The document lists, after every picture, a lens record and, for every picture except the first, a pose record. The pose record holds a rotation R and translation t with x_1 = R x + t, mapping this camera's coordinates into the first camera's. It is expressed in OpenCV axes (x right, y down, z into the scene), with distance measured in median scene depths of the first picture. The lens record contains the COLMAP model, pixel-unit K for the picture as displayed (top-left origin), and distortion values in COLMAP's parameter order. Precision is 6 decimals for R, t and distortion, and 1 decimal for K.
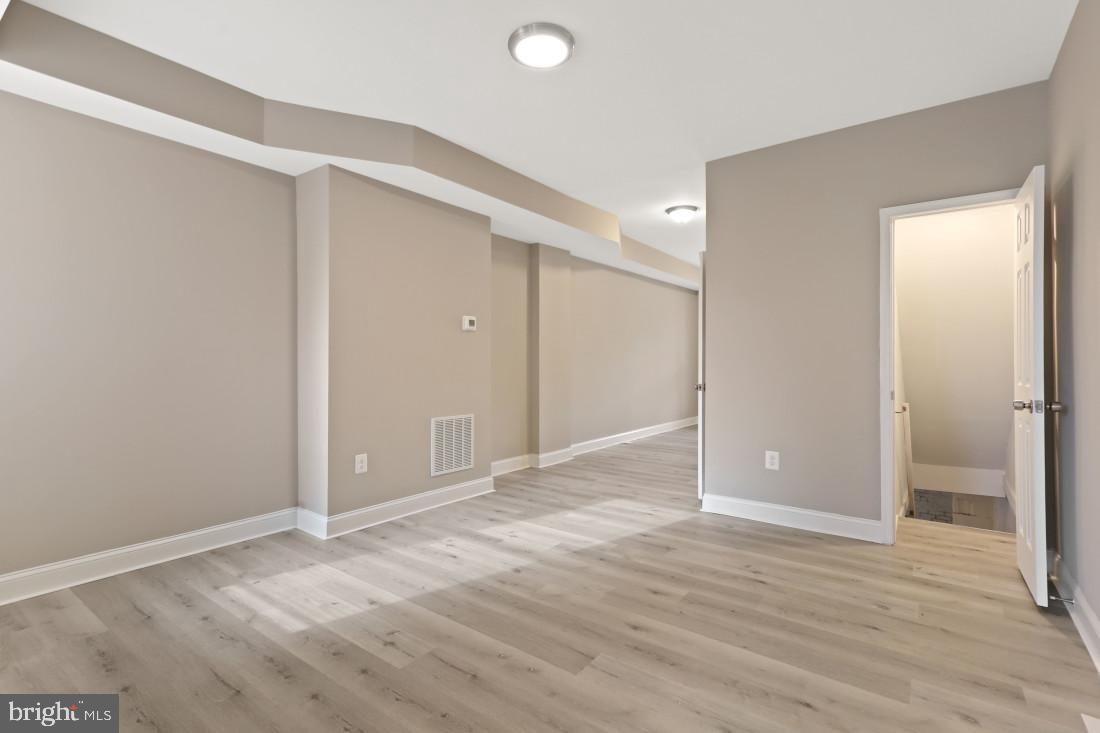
lens RADIAL K [[500.9, 0, 559.1], [0, 500.9, 360.7], [0, 0, 1]] dist [-0.005414, 0.000570]
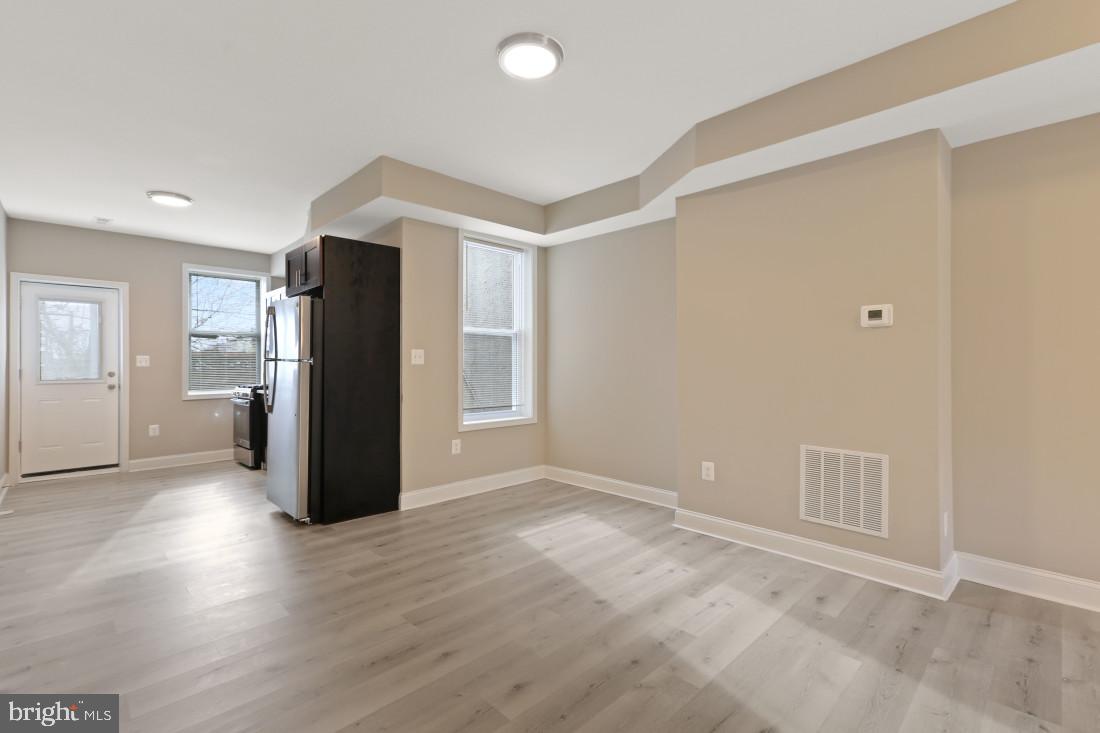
lens RADIAL K [[500.9, 0, 556.1], [0, 500.9, 367.0], [0, 0, 1]] dist [-0.005414, 0.000570]
pose [[-0.156165, 0.002346, -0.987728, 0.731954], [-0.002731, 0.999992, 0.002807, -0.010371], [0.987727, 0.003136, -0.156158, 0.937320]]
